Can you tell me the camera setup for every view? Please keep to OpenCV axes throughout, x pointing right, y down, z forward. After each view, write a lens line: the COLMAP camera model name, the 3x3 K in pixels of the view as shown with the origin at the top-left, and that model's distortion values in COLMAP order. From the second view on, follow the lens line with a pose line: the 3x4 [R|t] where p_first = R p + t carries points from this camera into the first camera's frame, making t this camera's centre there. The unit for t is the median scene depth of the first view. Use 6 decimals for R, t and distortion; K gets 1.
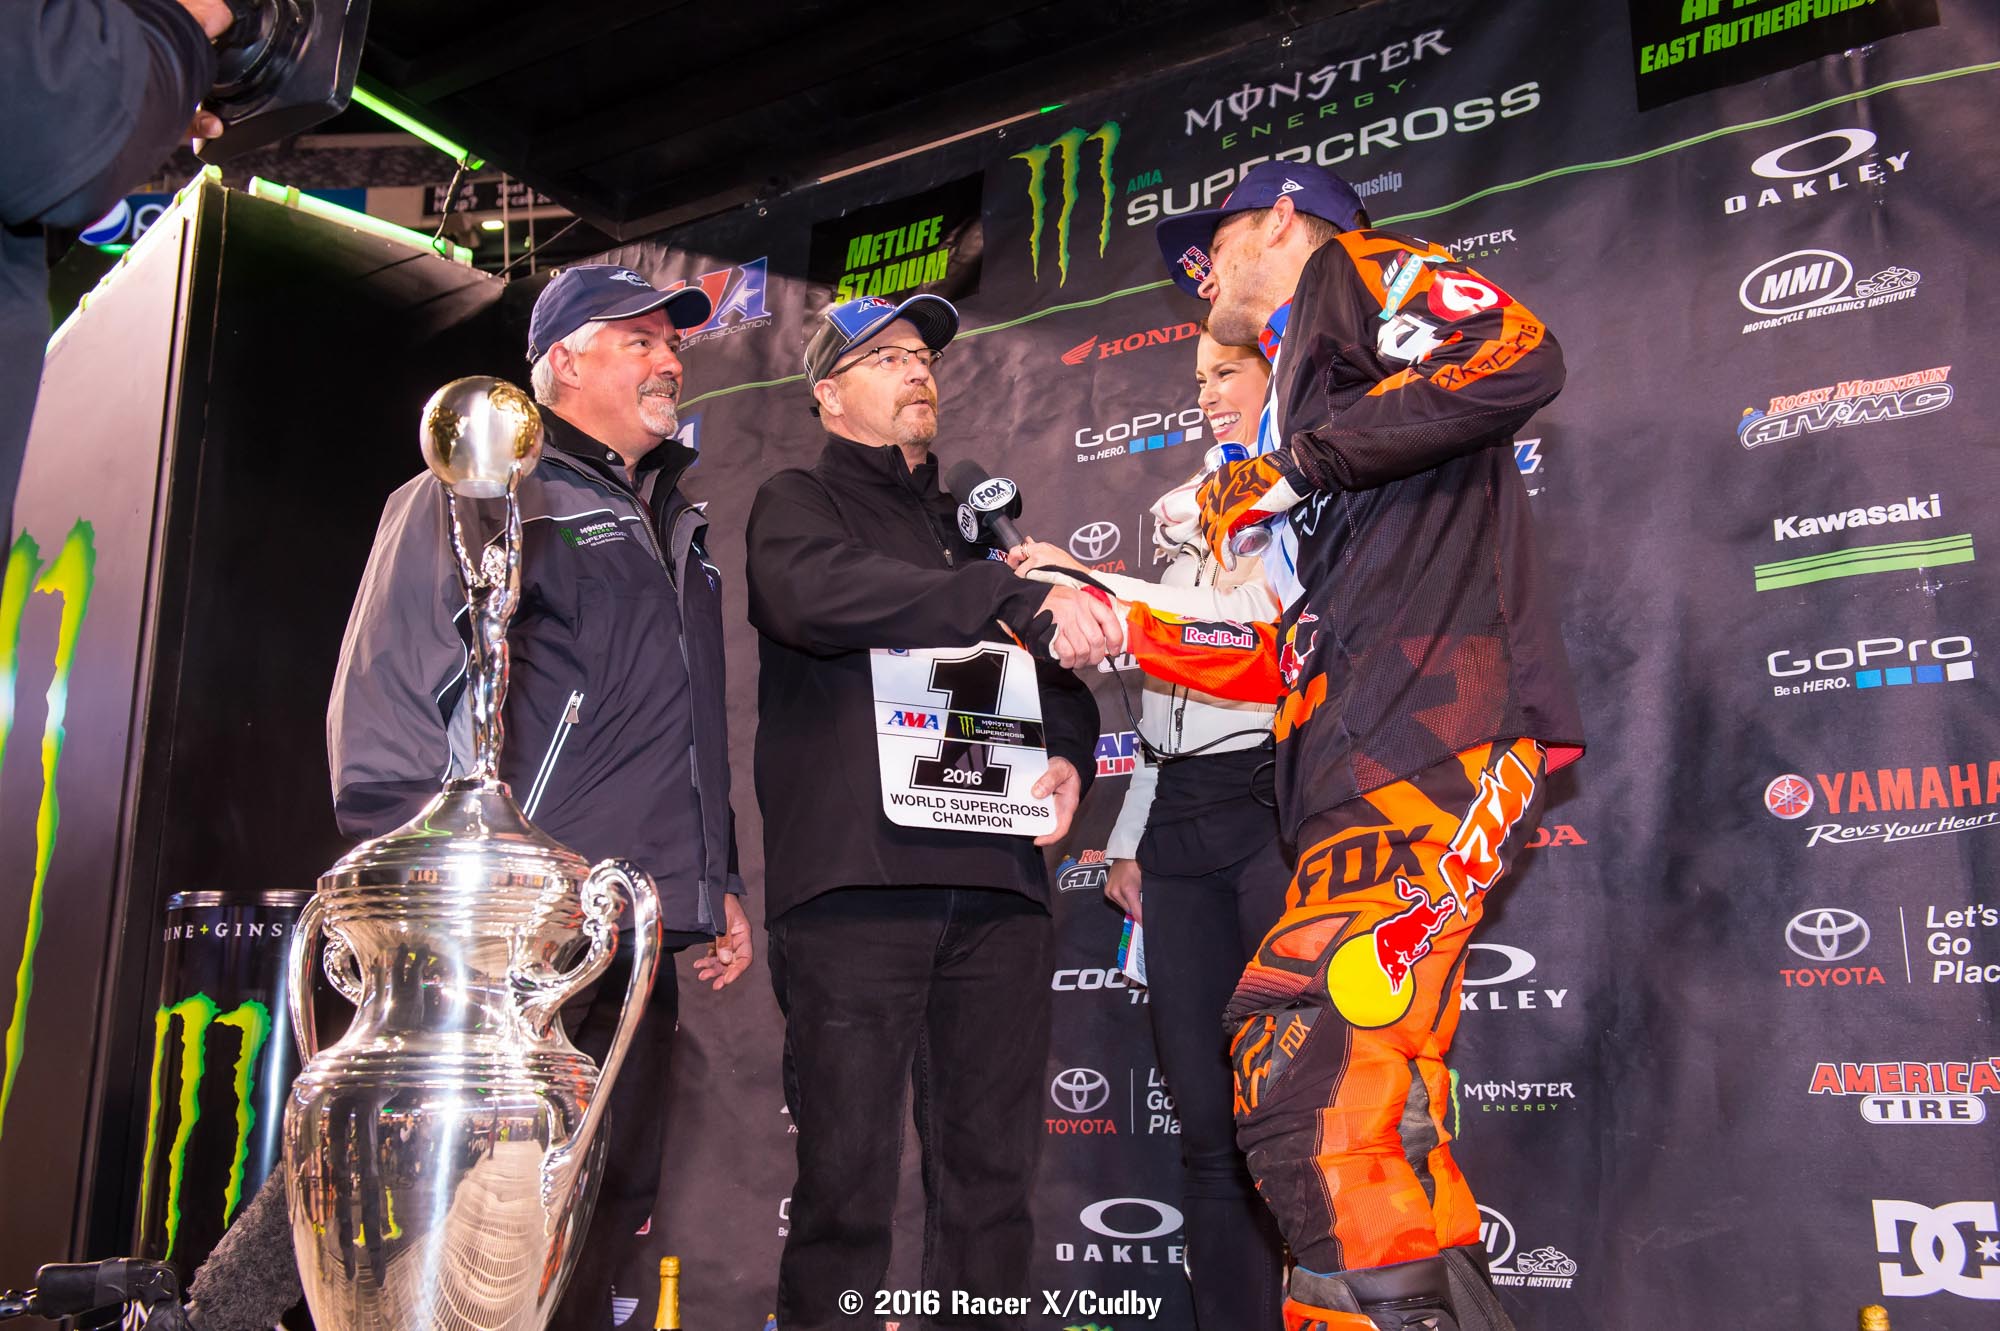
lens RADIAL K [[1986.3, 0, 979.9], [0, 1986.3, 641.8], [0, 0, 1]] dist [0.014281, 0.000000]
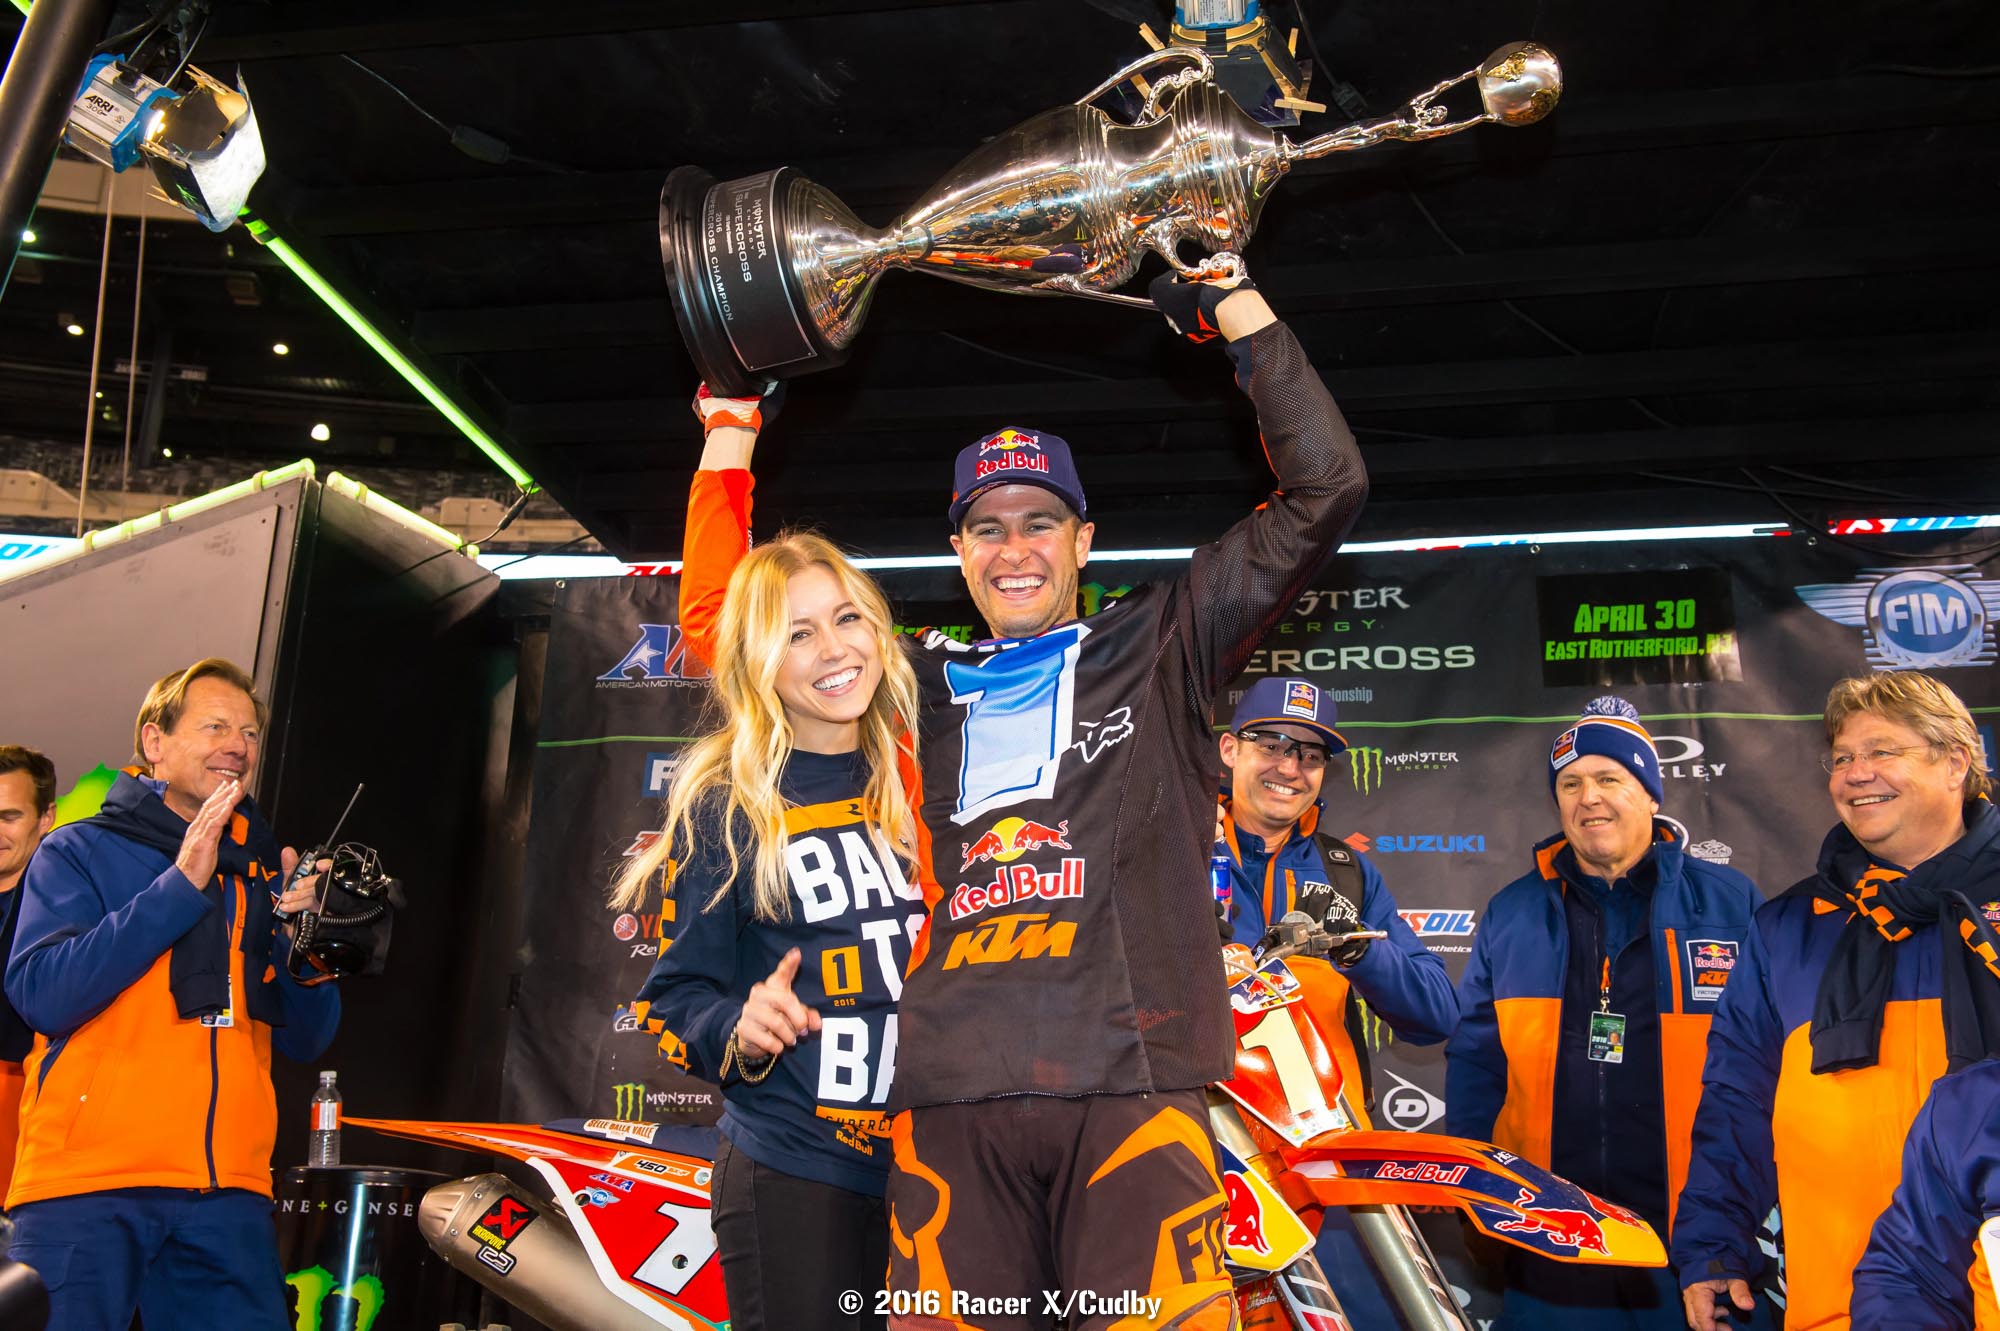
lens RADIAL K [[2003.7, 0, 988.6], [0, 2003.7, 644.1], [0, 0, 1]] dist [0.017838, 0.000000]
pose [[0.913315, 0.143446, 0.381155, -0.591775], [-0.125291, 0.989491, -0.072173, -0.141106], [-0.387503, 0.018161, 0.921690, -0.183942]]
